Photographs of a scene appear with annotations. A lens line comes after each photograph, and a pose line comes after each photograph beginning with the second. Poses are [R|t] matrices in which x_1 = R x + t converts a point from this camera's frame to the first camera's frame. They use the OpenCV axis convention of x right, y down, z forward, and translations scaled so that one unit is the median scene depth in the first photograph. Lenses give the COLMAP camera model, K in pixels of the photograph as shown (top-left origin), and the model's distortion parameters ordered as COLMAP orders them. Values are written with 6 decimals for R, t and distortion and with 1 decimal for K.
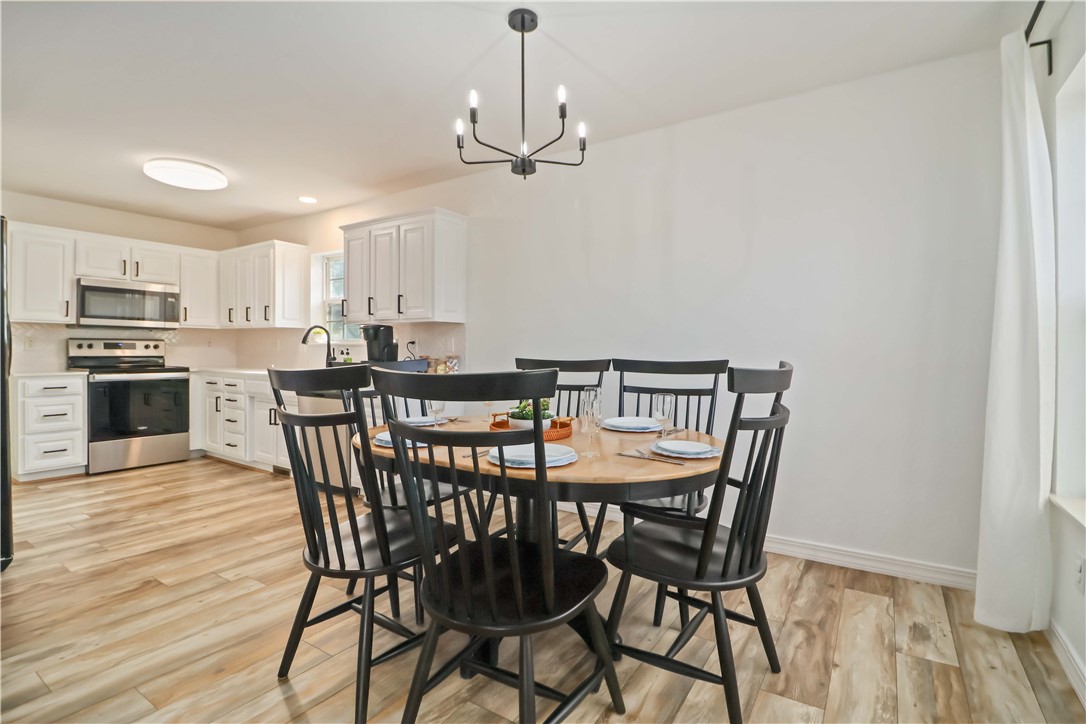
lens RADIAL K [[507.4, 0, 563.5], [0, 507.4, 352.4], [0, 0, 1]] dist [0.000803, -0.012073]
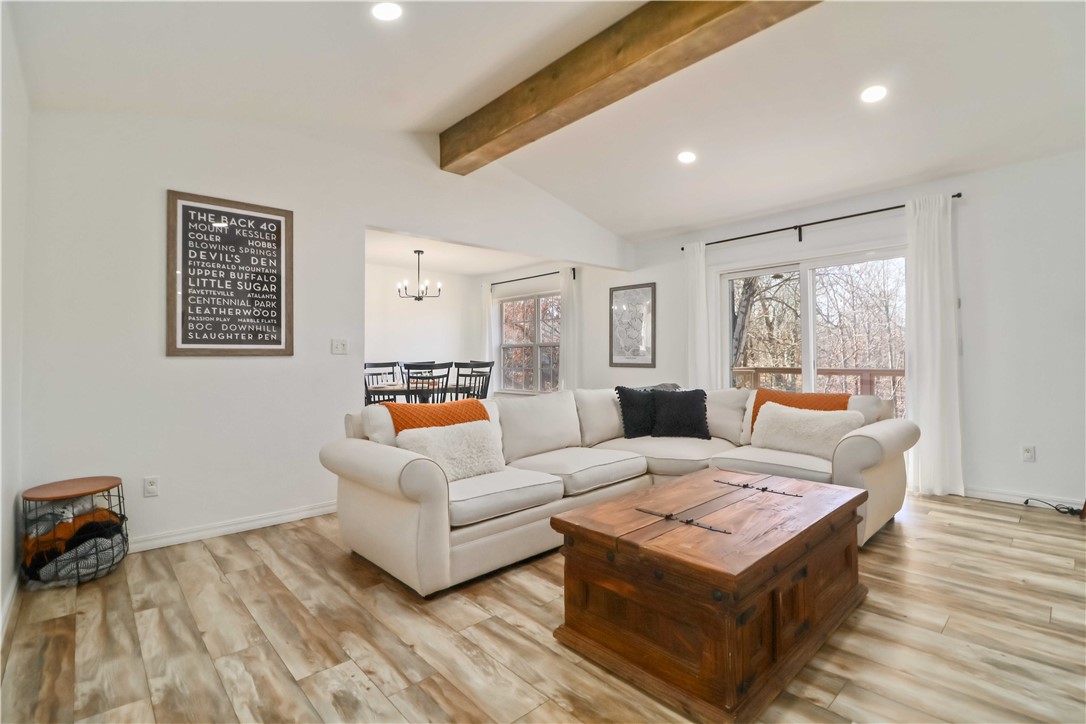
lens RADIAL K [[507.4, 0, 563.5], [0, 507.4, 352.4], [0, 0, 1]] dist [0.000803, -0.012073]
pose [[0.233553, 0.007337, 0.972316, -1.405730], [0.012570, 0.999865, -0.010564, 0.001217], [-0.972263, 0.014689, 0.233430, -0.284920]]
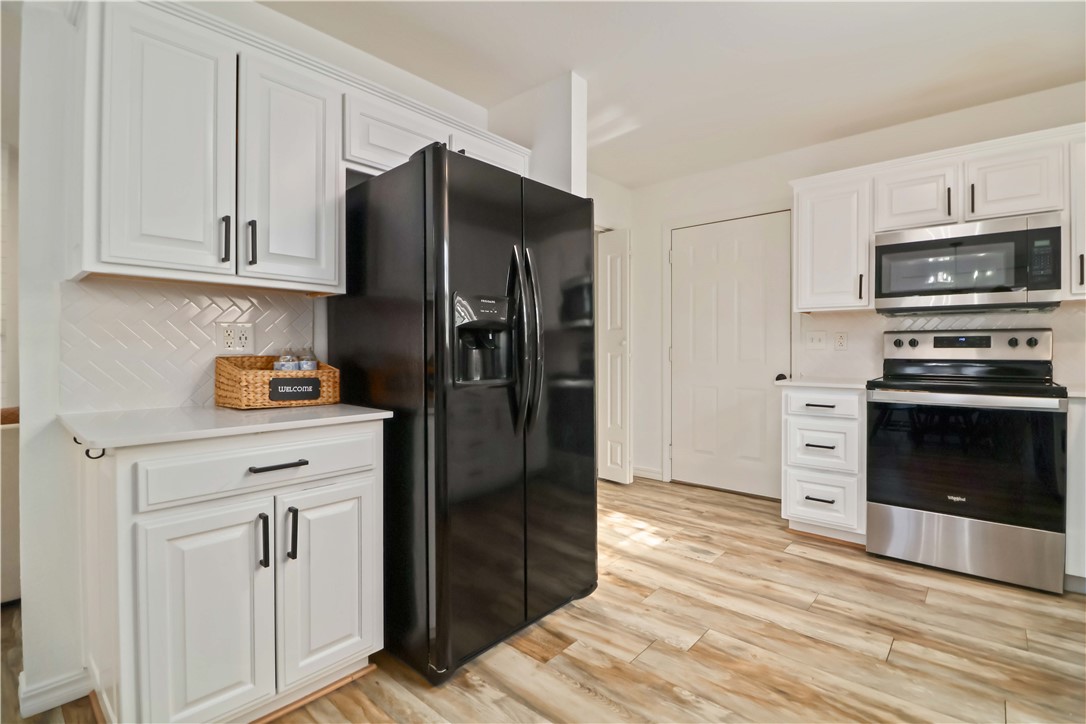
lens RADIAL K [[507.4, 0, 563.5], [0, 507.4, 352.4], [0, 0, 1]] dist [0.000803, -0.012073]
pose [[-0.149129, 0.001318, -0.988817, -0.280904], [-0.002210, 0.999996, 0.001667, -0.000961], [0.988815, 0.002434, -0.149125, 0.732432]]
